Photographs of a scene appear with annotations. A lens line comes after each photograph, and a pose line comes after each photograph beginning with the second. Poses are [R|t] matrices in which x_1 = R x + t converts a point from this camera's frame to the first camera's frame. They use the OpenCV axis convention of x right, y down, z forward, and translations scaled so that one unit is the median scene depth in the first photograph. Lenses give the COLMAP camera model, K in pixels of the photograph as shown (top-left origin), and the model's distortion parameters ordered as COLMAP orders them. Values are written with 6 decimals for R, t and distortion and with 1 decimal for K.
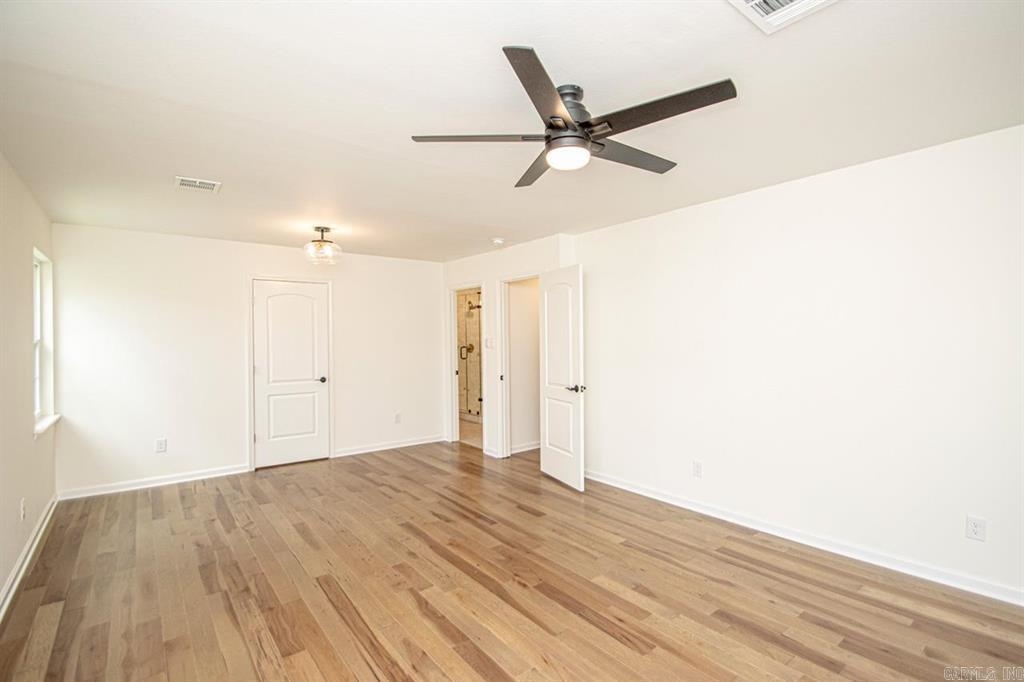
lens RADIAL K [[482.4, 0, 515.2], [0, 482.4, 344.5], [0, 0, 1]] dist [0.023384, -0.018617]
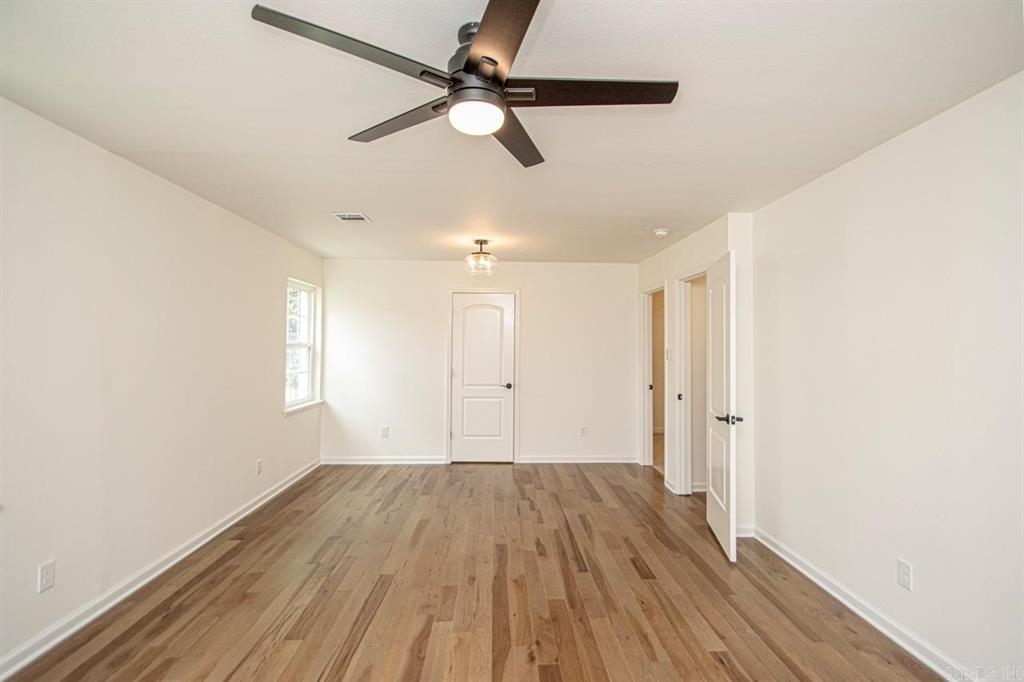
lens RADIAL K [[491.0, 0, 512.0], [0, 491.0, 341.0], [0, 0, 1]] dist [0.022375, -0.018333]
pose [[0.813996, 0.007896, -0.580817, 0.299729], [-0.021088, 0.999650, -0.015964, -0.009348], [0.580488, 0.025243, 0.813877, 0.196226]]
